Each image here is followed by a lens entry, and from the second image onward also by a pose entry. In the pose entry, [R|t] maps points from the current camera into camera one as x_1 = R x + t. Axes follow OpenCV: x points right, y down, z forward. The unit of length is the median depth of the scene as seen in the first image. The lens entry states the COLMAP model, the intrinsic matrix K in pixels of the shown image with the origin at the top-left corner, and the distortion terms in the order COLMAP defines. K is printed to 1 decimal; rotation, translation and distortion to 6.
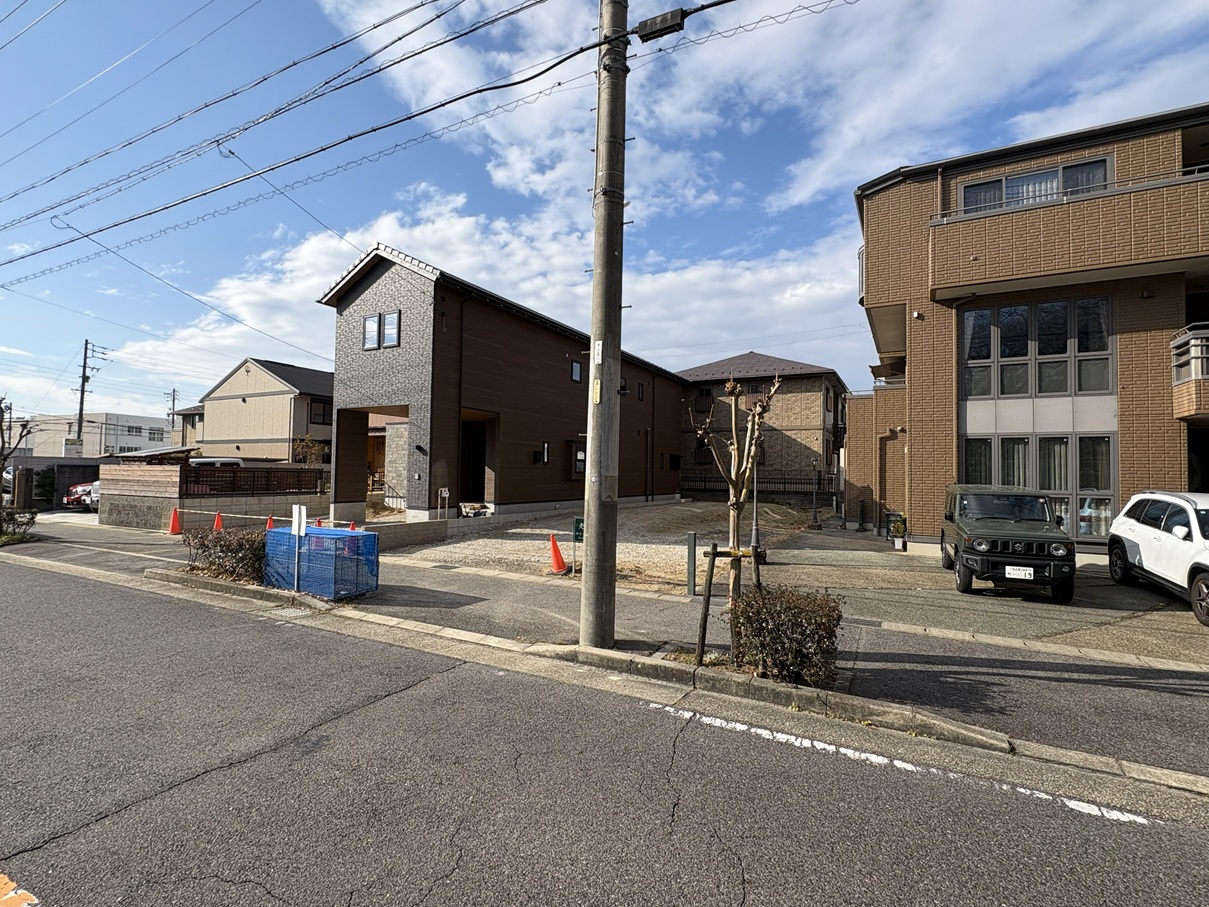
lens RADIAL K [[563.5, 0, 602.6], [0, 563.5, 452.4], [0, 0, 1]] dist [0.000533, 0.000269]
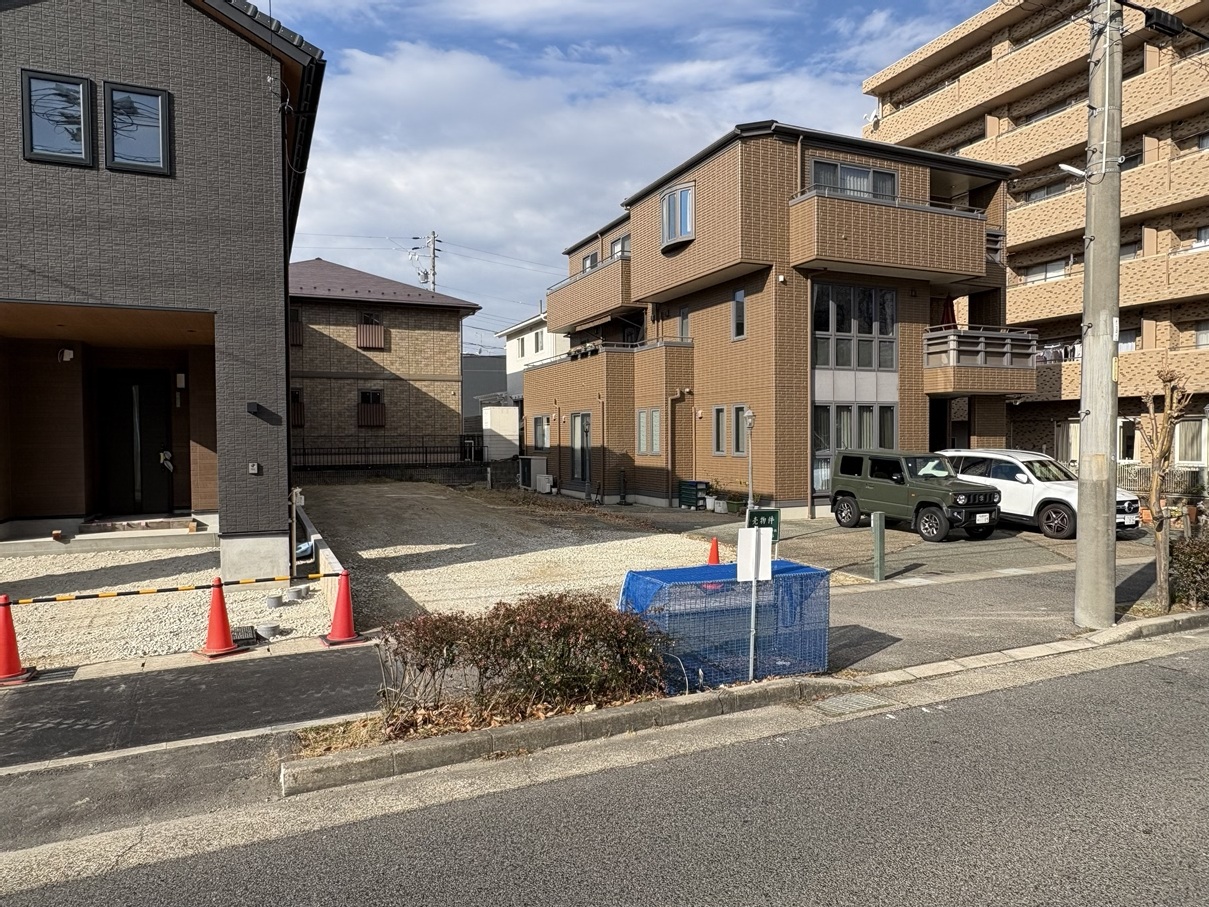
lens RADIAL K [[794.2, 0, 606.2], [0, 794.2, 455.8], [0, 0, 1]] dist [-0.002241, 0.002877]
pose [[0.606217, -0.039372, 0.794324, -0.670782], [-0.012453, 0.998181, 0.058980, -0.011224], [-0.795202, -0.045647, 0.604624, 0.348515]]
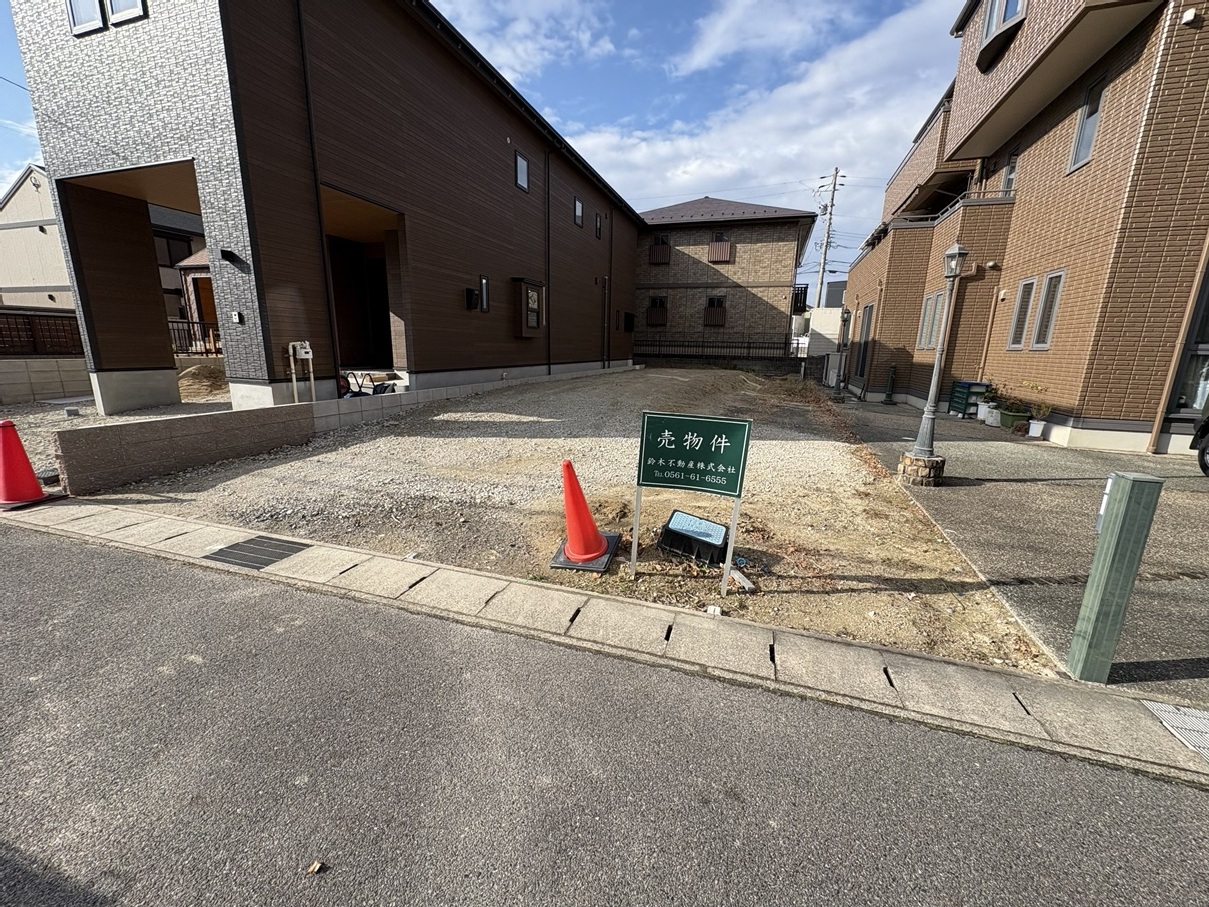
lens RADIAL K [[477.6, 0, 605.2], [0, 477.6, 452.7], [0, 0, 1]] dist [0.000100, -0.000138]
pose [[0.984711, -0.032882, 0.171065, -0.080352], [-0.012248, 0.966523, 0.256289, 0.045134], [-0.173765, -0.254466, 0.951343, 0.496964]]
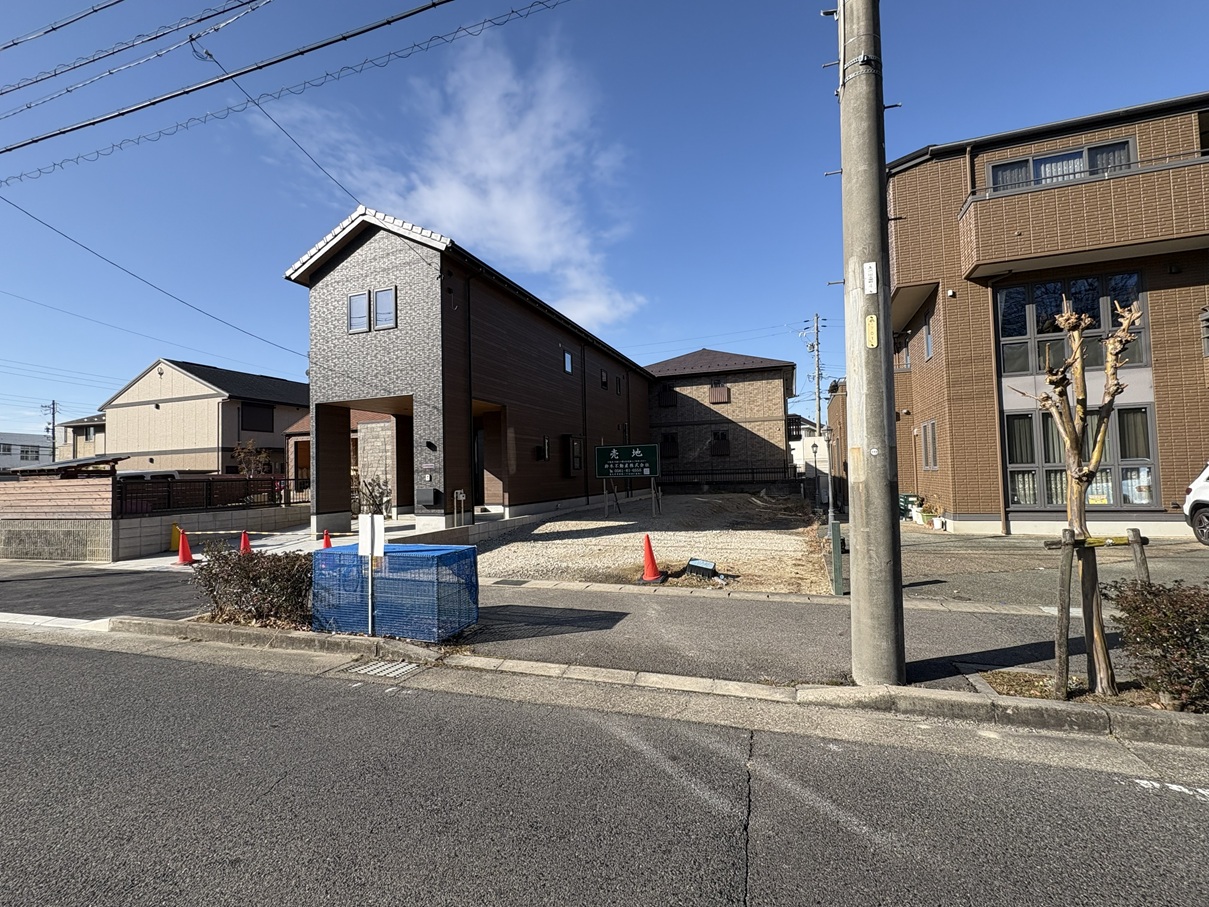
lens RADIAL K [[531.1, 0, 604.1], [0, 531.1, 451.0], [0, 0, 1]] dist [0.000092, -0.000155]
pose [[0.986484, -0.036055, 0.159842, -0.188502], [0.037094, 0.999306, -0.003521, 0.014400], [-0.159605, 0.009403, 0.987136, 0.153501]]
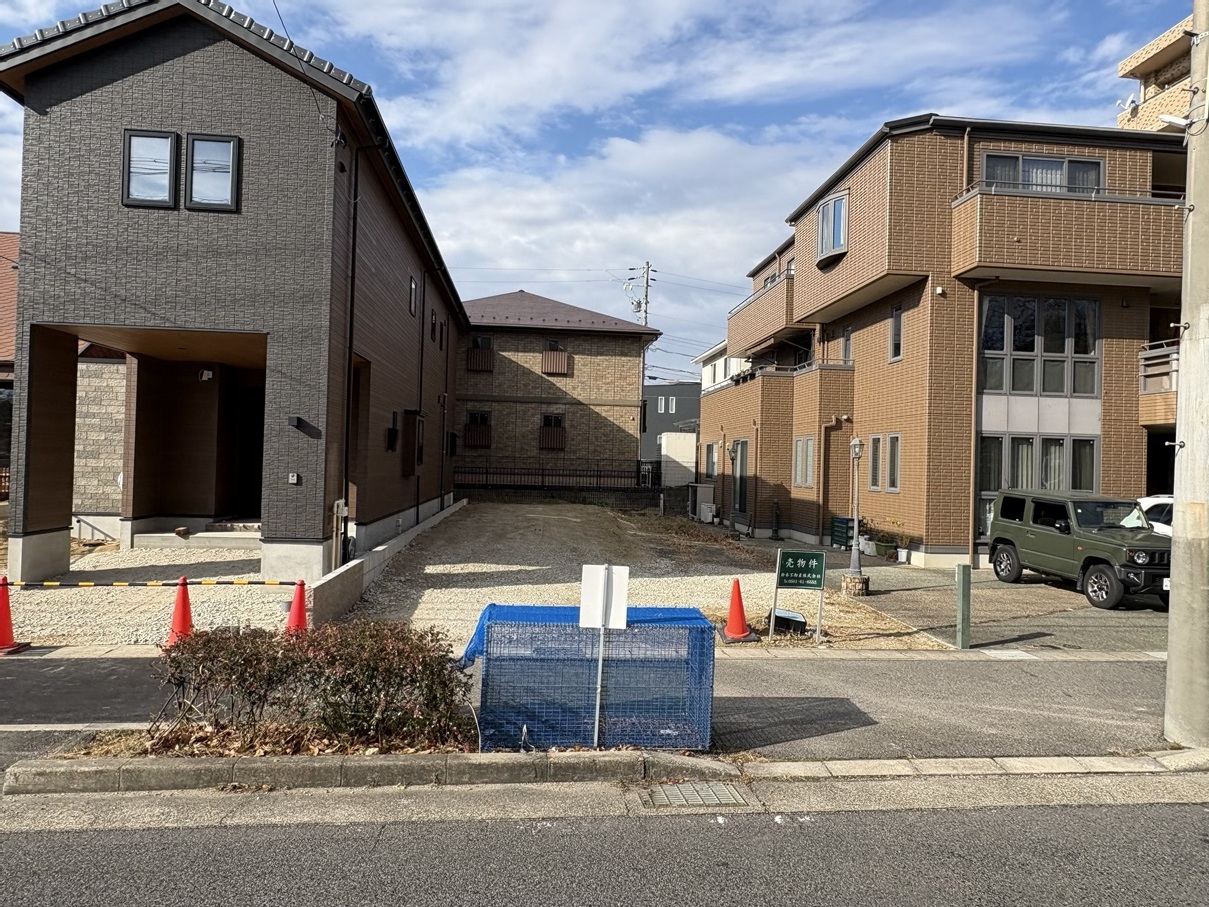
lens RADIAL K [[792.7, 0, 604.3], [0, 792.7, 450.4], [0, 0, 1]] dist [-0.004118, 0.004823]
pose [[0.826745, 0.015684, 0.562359, -0.491020], [-0.034843, 0.999120, 0.023358, -0.009060], [-0.561497, -0.038905, 0.826563, 0.247046]]
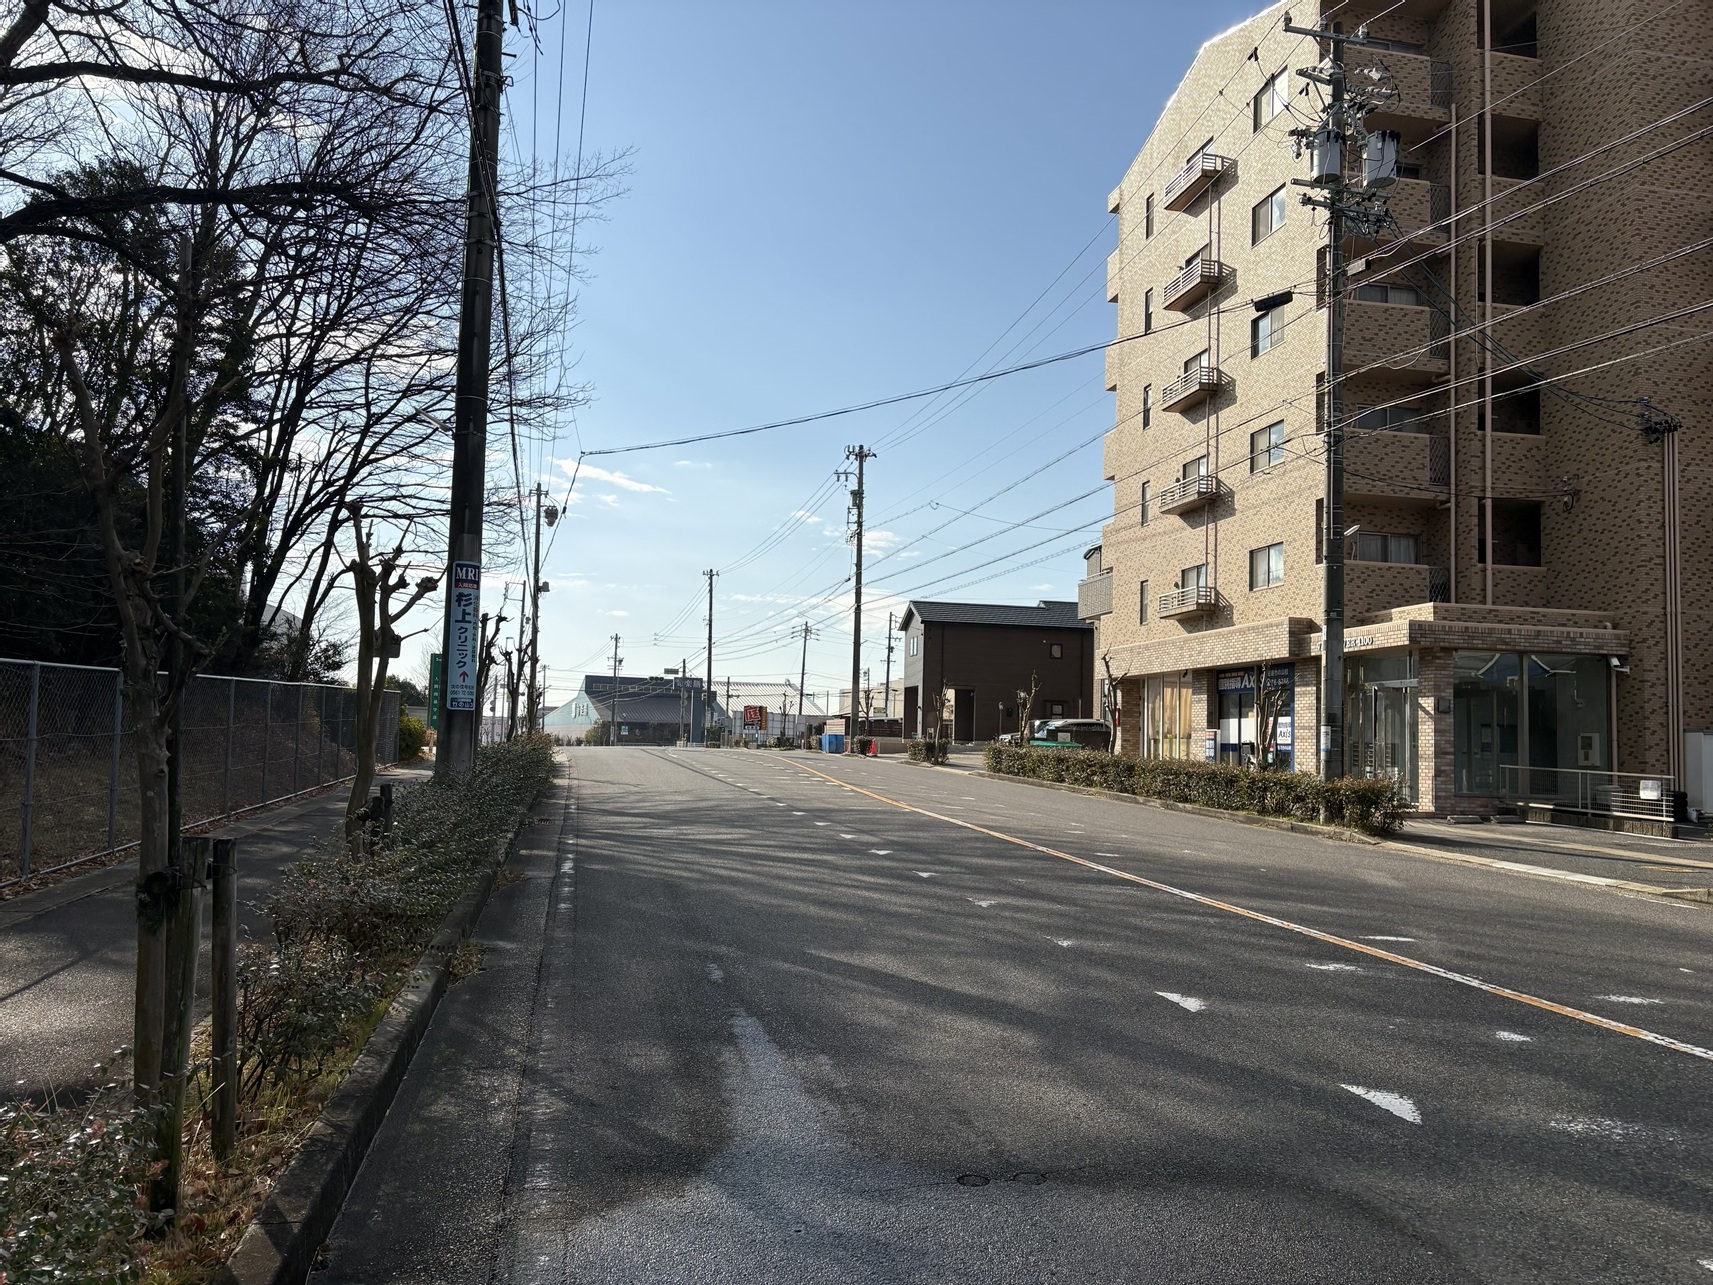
lens RADIAL K [[1281.6, 0, 856.5], [0, 1281.6, 642.5], [0, 0, 1]] dist [0.087692, -0.113562]
pose [[0.654766, -0.062196, -0.753268, 2.818447], [0.013403, 0.997407, -0.070703, 0.075143], [0.755713, 0.036198, 0.653902, -2.021274]]
